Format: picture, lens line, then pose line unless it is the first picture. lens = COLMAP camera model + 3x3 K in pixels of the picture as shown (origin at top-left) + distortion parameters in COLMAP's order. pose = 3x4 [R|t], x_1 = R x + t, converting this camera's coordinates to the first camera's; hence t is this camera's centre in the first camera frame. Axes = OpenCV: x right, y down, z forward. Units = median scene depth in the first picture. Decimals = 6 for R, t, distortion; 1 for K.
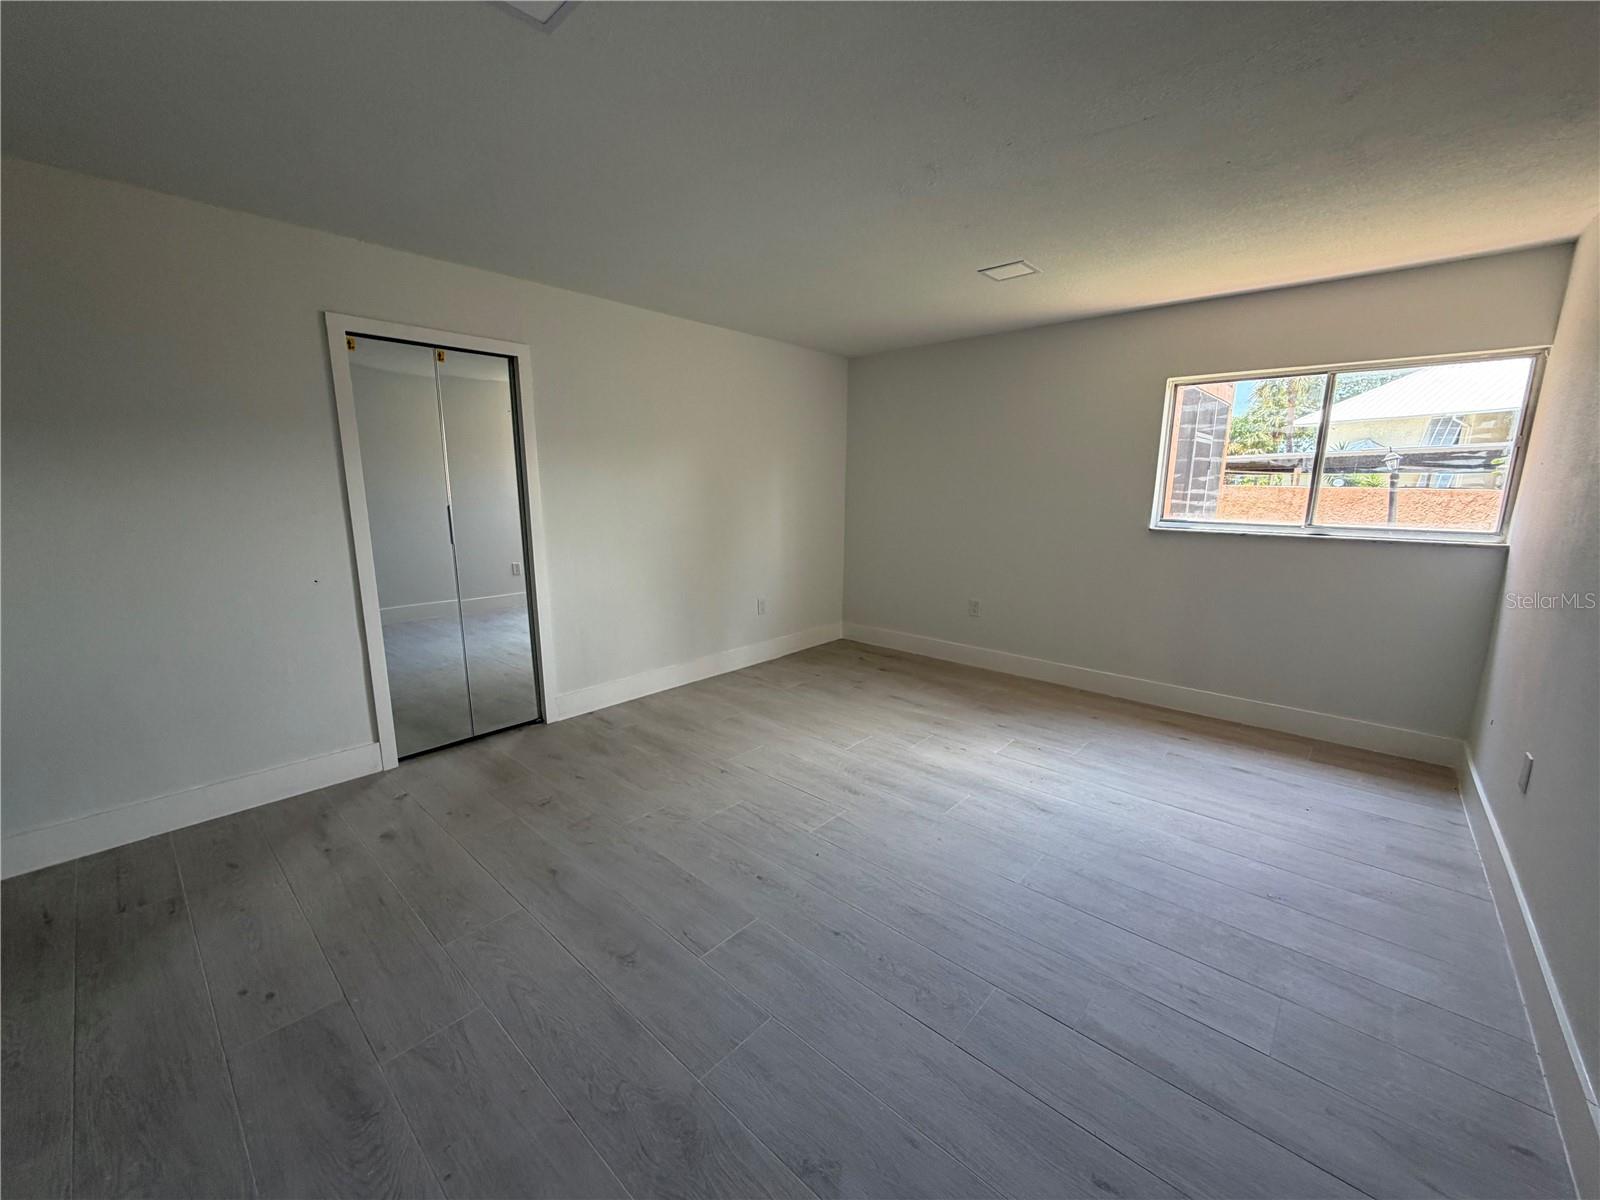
lens RADIAL K [[636.0, 0, 793.1], [0, 636.0, 597.1], [0, 0, 1]] dist [-0.001477, 0.000315]
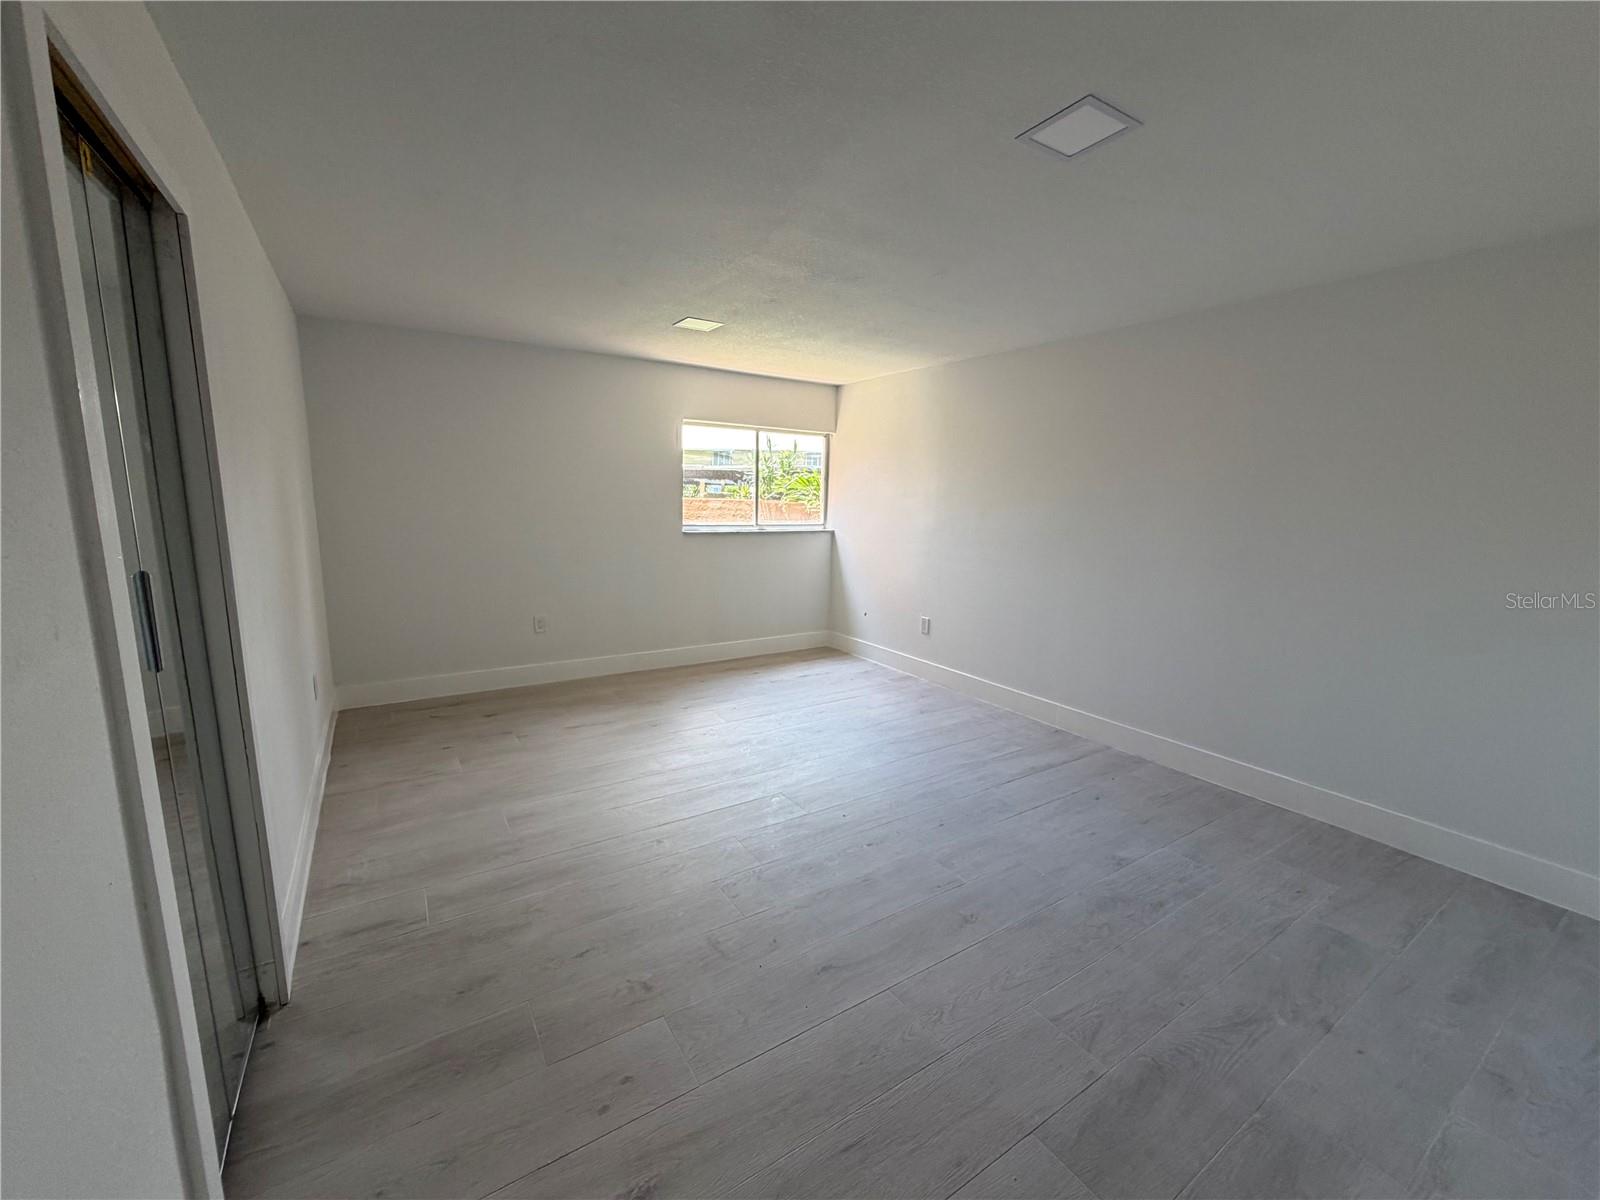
lens RADIAL K [[636.0, 0, 790.2], [0, 636.0, 603.6], [0, 0, 1]] dist [-0.001477, 0.000315]
pose [[0.264877, -0.162171, 0.950548, -0.723112], [0.154429, 0.980167, 0.124191, -0.102811], [-0.951836, 0.113897, 0.284668, 0.483330]]
